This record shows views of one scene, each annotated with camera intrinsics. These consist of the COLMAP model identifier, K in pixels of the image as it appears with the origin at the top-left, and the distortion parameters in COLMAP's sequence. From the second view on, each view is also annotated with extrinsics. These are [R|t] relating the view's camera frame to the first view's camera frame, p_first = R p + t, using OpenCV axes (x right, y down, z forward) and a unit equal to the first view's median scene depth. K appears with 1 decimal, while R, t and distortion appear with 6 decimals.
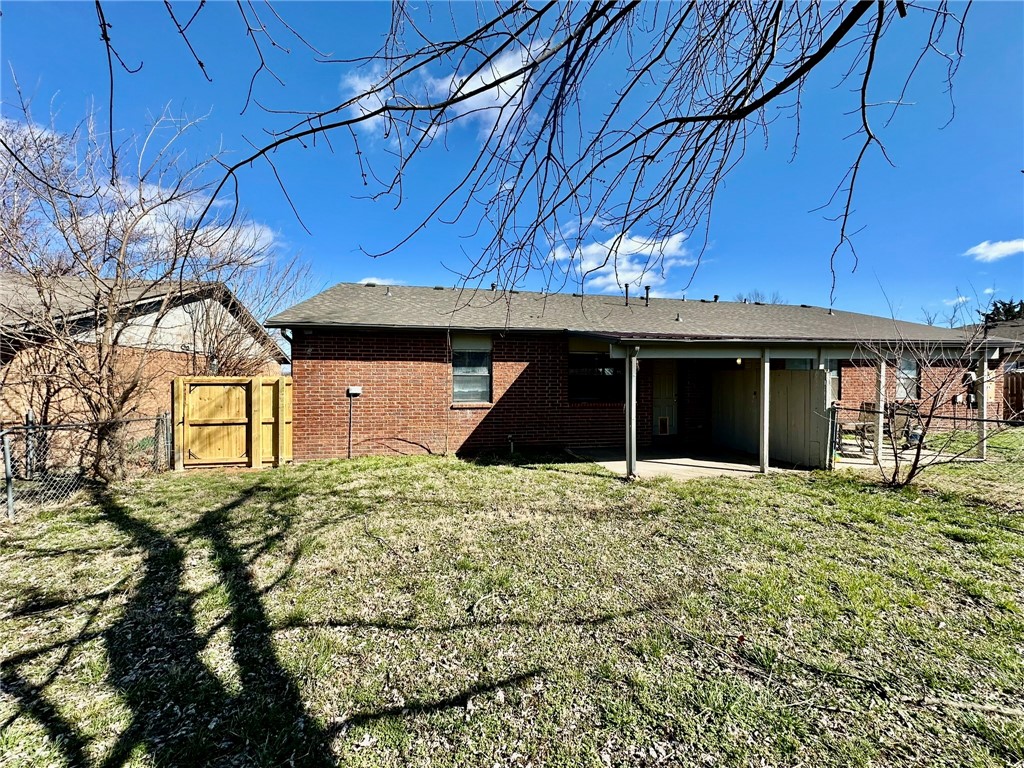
lens RADIAL K [[406.5, 0, 512.0], [0, 406.5, 384.0], [0, 0, 1]] dist [-0.003393, -0.000250]
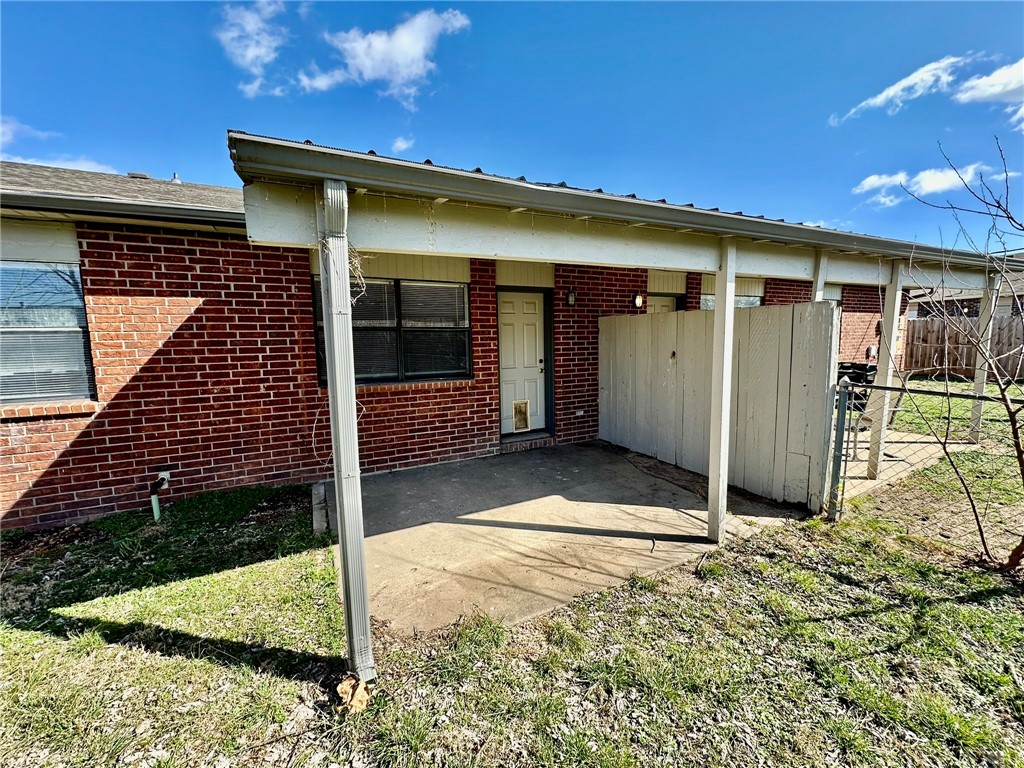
lens RADIAL K [[406.5, 0, 512.0], [0, 406.5, 384.0], [0, 0, 1]] dist [-0.003393, -0.000250]
pose [[0.964082, -0.051347, 0.260593, 0.239478], [0.025855, 0.994618, 0.100327, 0.001120], [-0.264342, -0.089986, 0.960222, 0.514185]]
